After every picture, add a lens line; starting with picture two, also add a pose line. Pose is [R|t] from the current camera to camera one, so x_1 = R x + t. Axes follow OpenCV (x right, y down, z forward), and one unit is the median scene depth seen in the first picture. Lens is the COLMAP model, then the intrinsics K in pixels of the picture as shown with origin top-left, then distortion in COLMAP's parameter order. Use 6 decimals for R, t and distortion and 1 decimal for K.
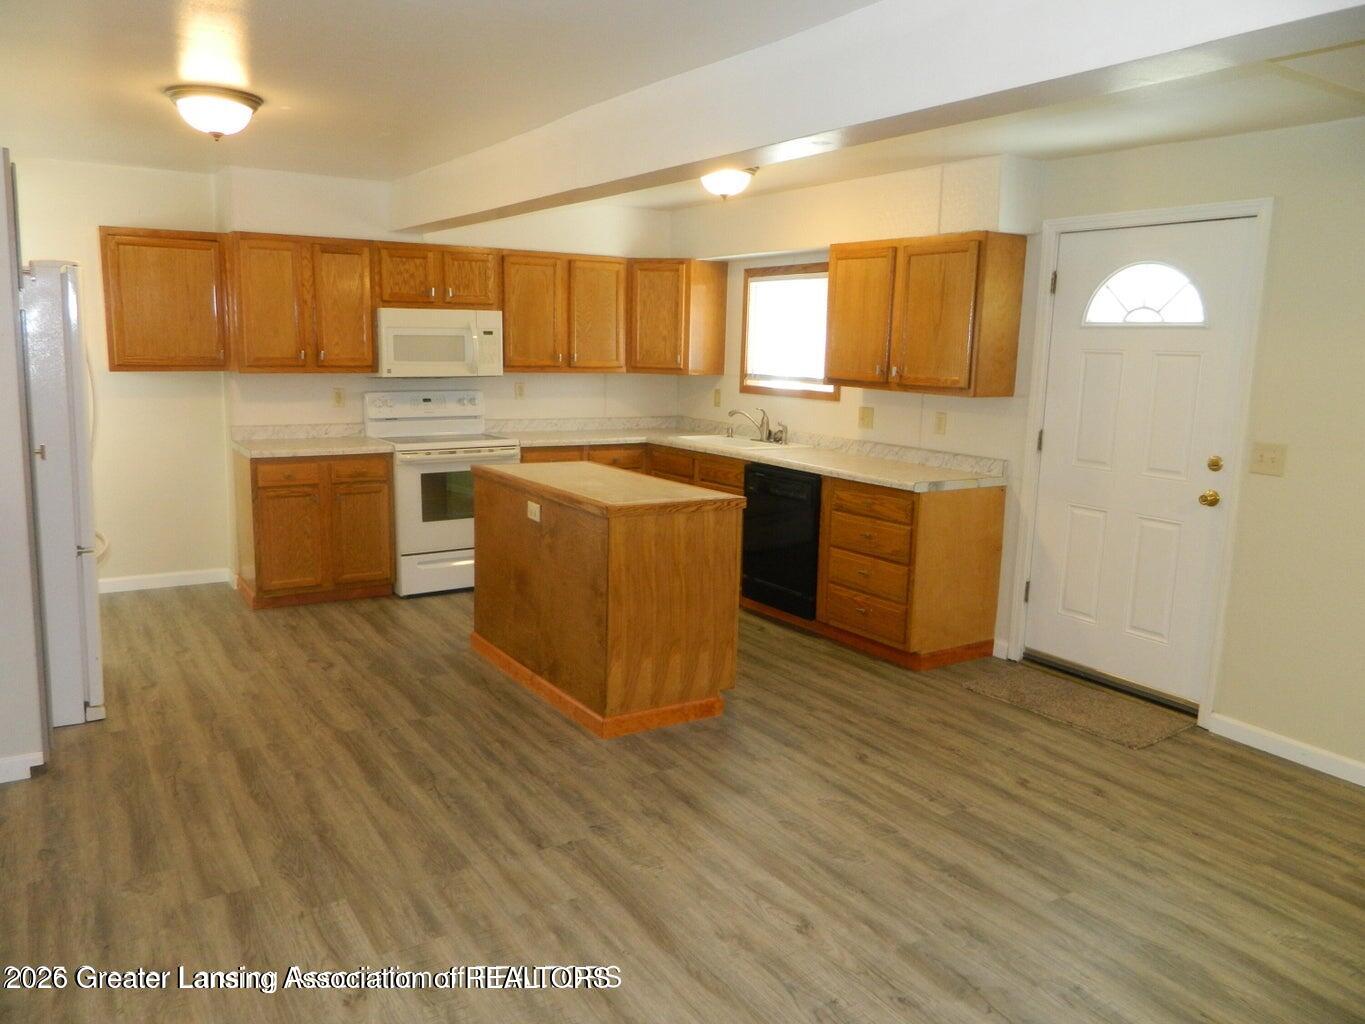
lens RADIAL K [[1014.0, 0, 682.5], [0, 1014.0, 512.0], [0, 0, 1]] dist [0.011415, 0.002689]
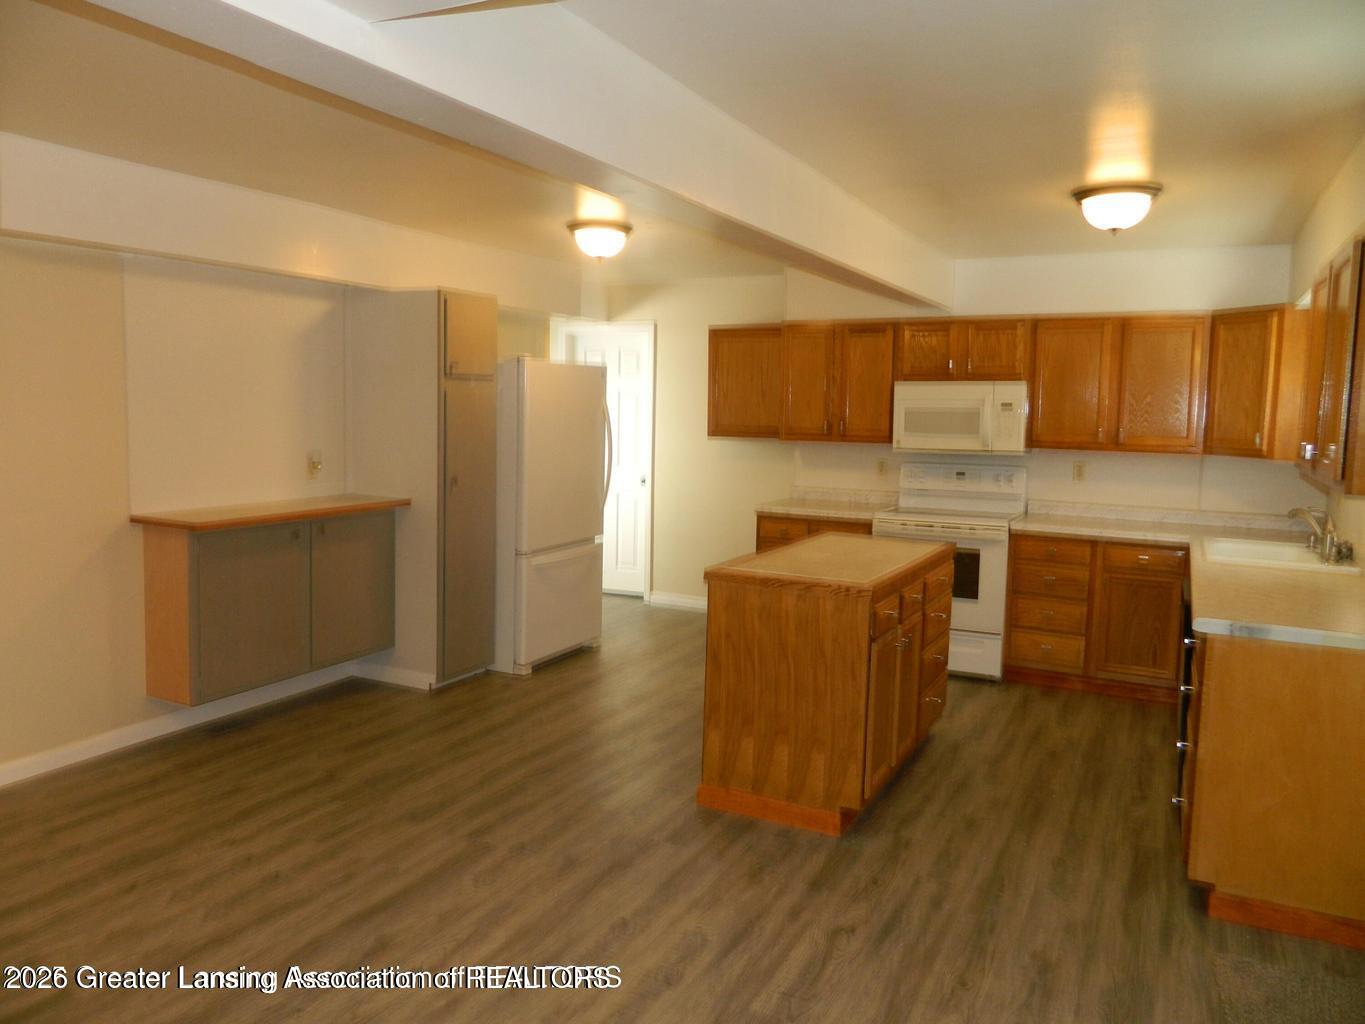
lens RADIAL K [[1021.6, 0, 682.5], [0, 1021.6, 512.0], [0, 0, 1]] dist [0.006038, 0.001851]
pose [[0.514264, 0.077850, -0.854092, 0.722901], [-0.156301, 0.987701, -0.004083, -0.048069], [0.843269, 0.135595, 0.520107, 0.432180]]
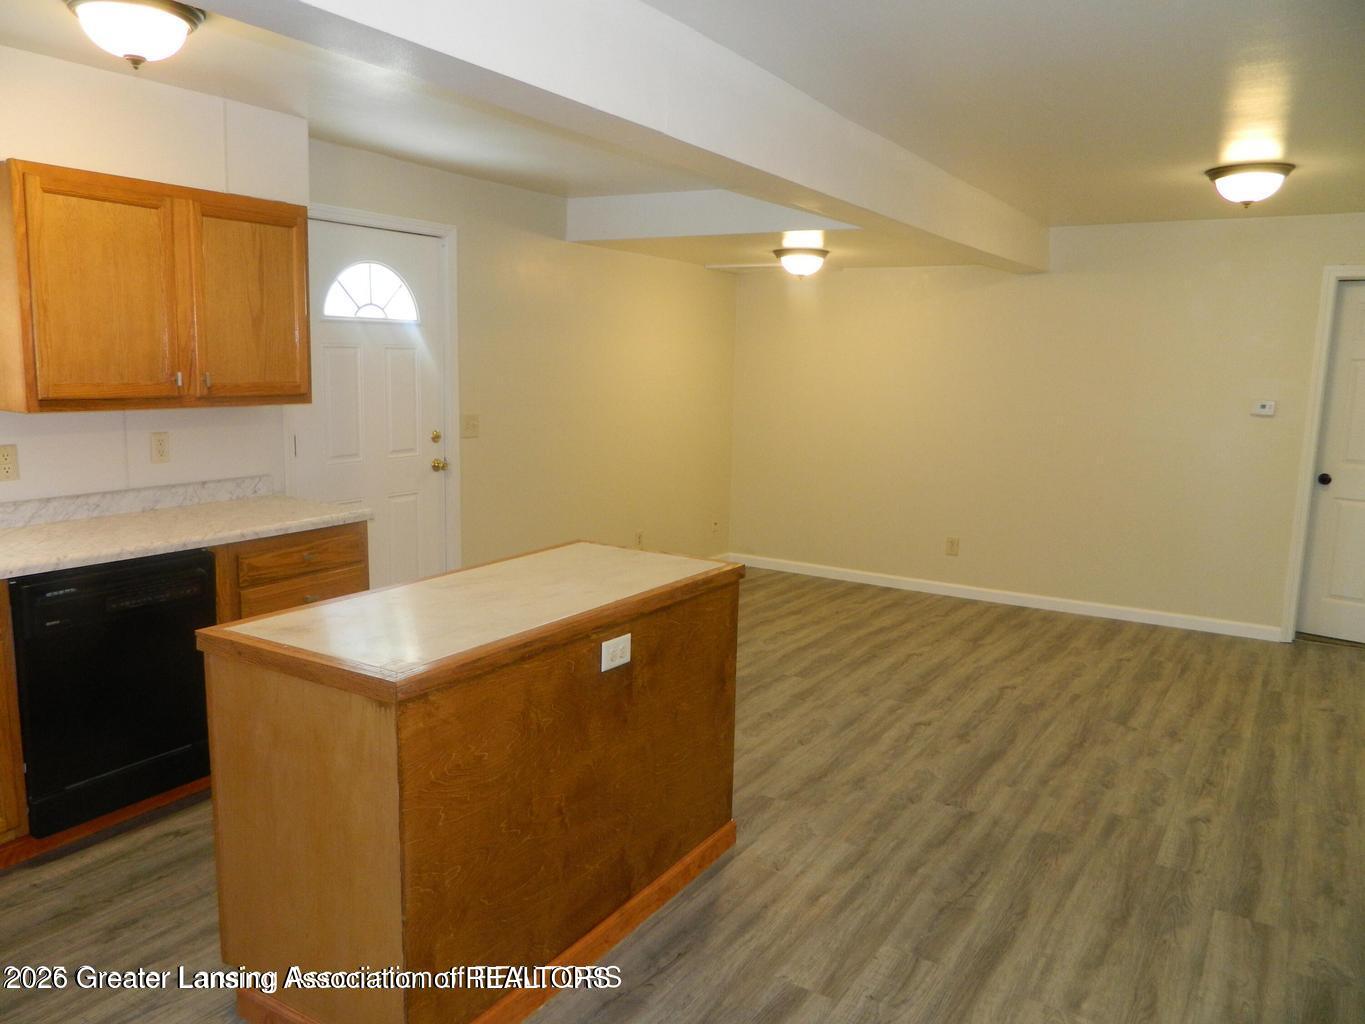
lens RADIAL K [[1021.6, 0, 682.5], [0, 1021.6, 512.0], [0, 0, 1]] dist [0.006038, 0.001851]
pose [[-0.427494, -0.177616, 0.886398, -0.736259], [0.116602, 0.961486, 0.248897, -0.241745], [-0.896467, 0.209757, -0.390319, 1.287980]]
